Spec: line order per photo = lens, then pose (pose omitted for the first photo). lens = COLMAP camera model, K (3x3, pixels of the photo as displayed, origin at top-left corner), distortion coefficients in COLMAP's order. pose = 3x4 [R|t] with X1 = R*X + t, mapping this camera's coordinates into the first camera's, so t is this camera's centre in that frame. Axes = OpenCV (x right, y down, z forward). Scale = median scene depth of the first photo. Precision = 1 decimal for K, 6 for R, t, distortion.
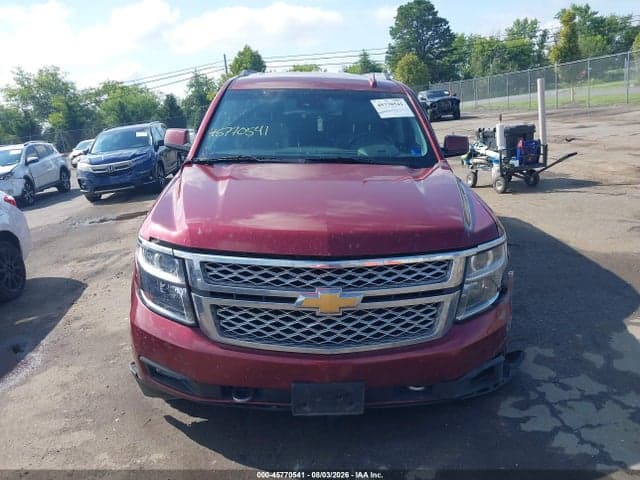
lens RADIAL K [[519.4, 0, 317.5], [0, 519.4, 241.4], [0, 0, 1]] dist [-0.001507, 0.000818]
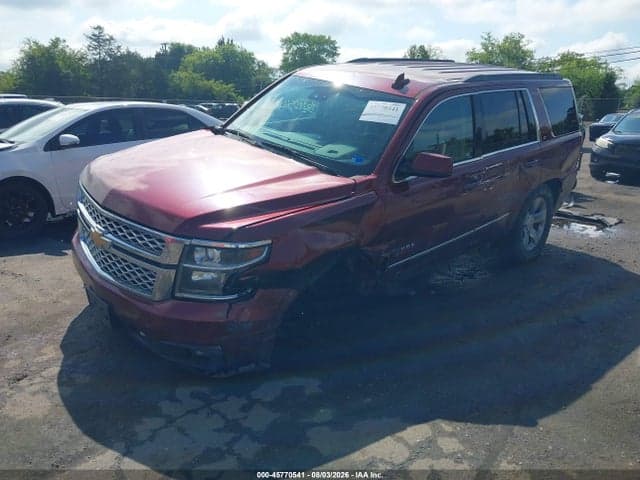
lens RADIAL K [[519.4, 0, 317.5], [0, 519.4, 241.4], [0, 0, 1]] dist [-0.001507, 0.000818]
pose [[0.662226, 0.321385, -0.676881, 1.162455], [-0.283203, 0.943693, 0.170997, -0.236656], [0.693724, 0.078456, 0.715955, 0.364845]]
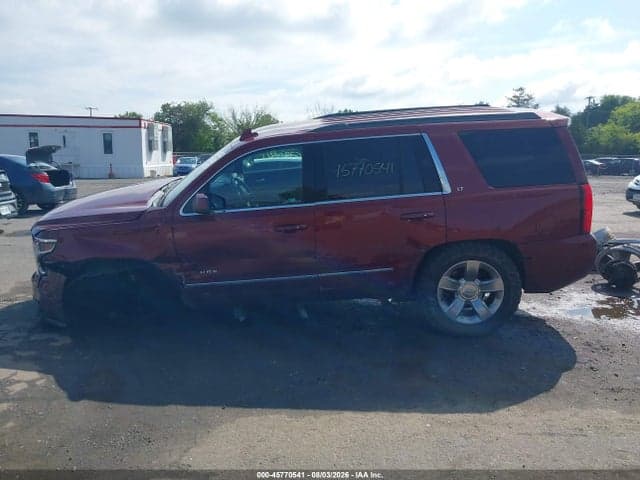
lens RADIAL K [[519.4, 0, 317.5], [0, 519.4, 241.4], [0, 0, 1]] dist [-0.001507, 0.000818]
pose [[-0.075132, 0.283828, -0.955927, 1.900052], [-0.239271, 0.925499, 0.293599, -0.709239], [0.968042, 0.250784, -0.001623, 1.847756]]
